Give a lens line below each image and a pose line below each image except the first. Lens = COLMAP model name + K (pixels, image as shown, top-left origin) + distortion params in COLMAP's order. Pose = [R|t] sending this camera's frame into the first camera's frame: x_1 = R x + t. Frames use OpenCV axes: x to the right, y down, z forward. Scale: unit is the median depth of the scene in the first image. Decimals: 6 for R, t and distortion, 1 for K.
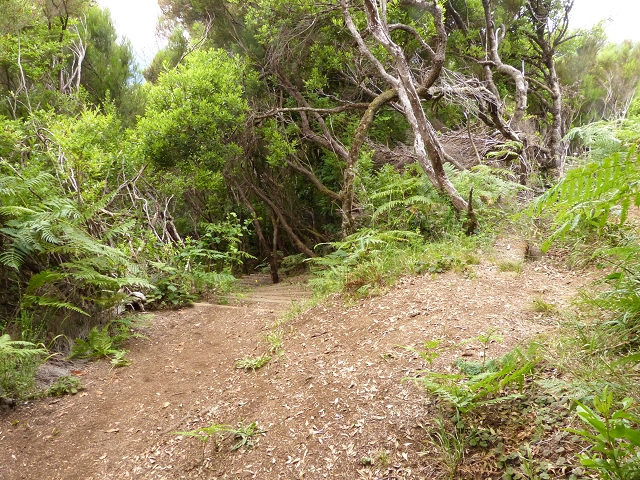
lens RADIAL K [[476.0, 0, 320.5], [0, 476.0, 238.8], [0, 0, 1]] dist [-0.010669, 0.009261]
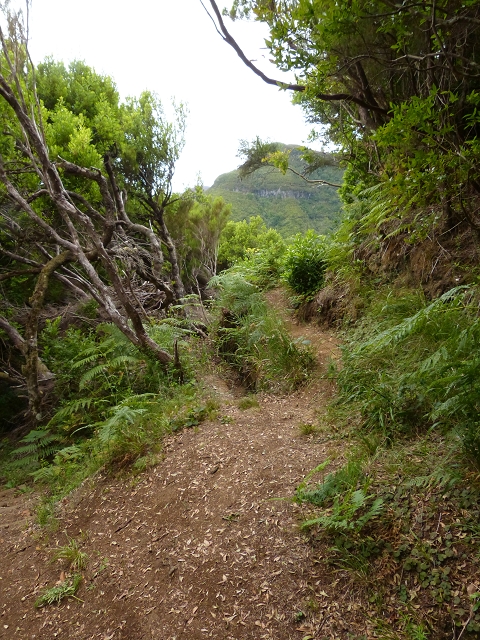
lens RADIAL K [[476.0, 0, 240.8], [0, 476.0, 320.3], [0, 0, 1]] dist [-0.010669, 0.009261]
pose [[0.779666, -0.130994, 0.612341, -0.212525], [0.211980, 0.975352, -0.061254, -0.051658], [-0.589224, 0.177562, 0.788218, 0.048016]]
